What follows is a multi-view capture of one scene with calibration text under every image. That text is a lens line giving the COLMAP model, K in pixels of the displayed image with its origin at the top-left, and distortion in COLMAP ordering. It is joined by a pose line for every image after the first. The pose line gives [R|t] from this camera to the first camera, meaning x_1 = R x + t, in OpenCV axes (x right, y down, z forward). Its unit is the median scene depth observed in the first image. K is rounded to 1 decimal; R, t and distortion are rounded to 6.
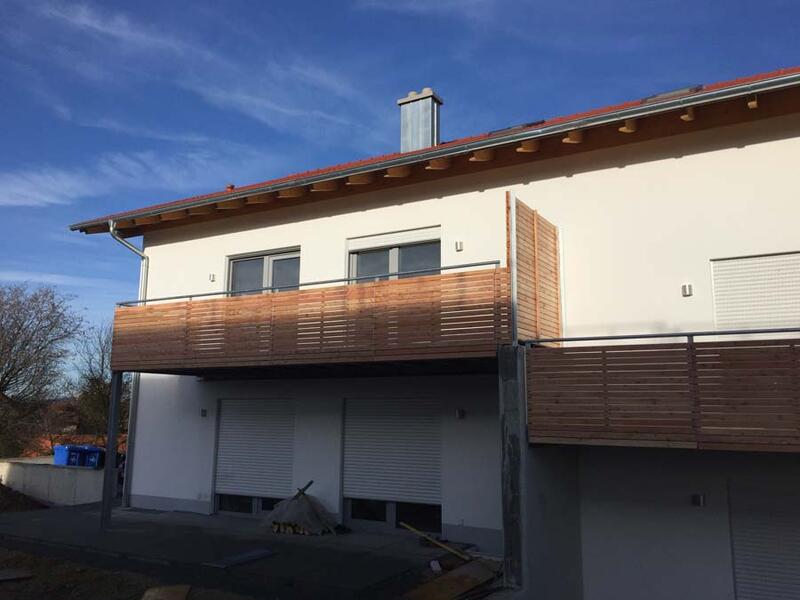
lens RADIAL K [[681.3, 0, 416.5], [0, 681.3, 298.8], [0, 0, 1]] dist [0.085922, -0.119448]
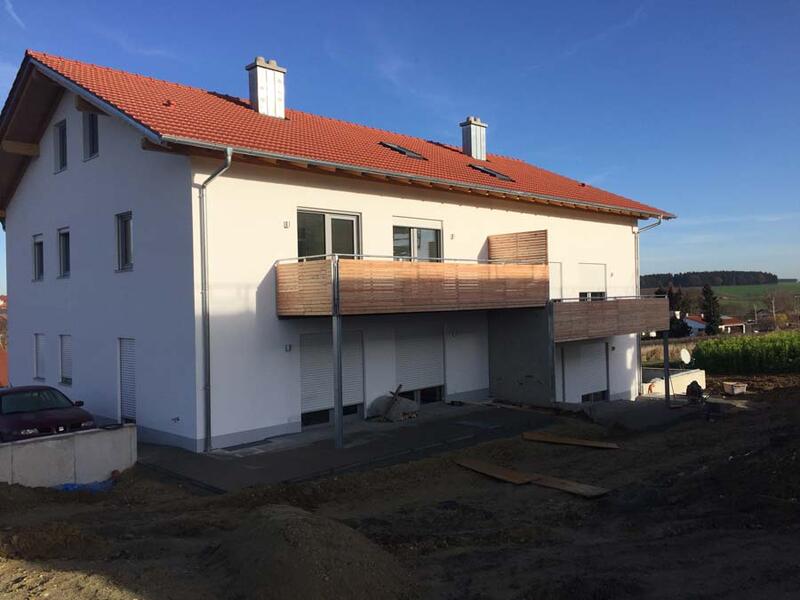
lens RADIAL K [[681.3, 0, 416.5], [0, 681.3, 298.8], [0, 0, 1]] dist [0.085922, -0.119448]
pose [[0.247946, -0.013988, 0.968673, -2.787132], [-0.131812, 0.990110, 0.048037, 0.014045], [-0.959765, -0.139593, 0.243651, 1.128543]]
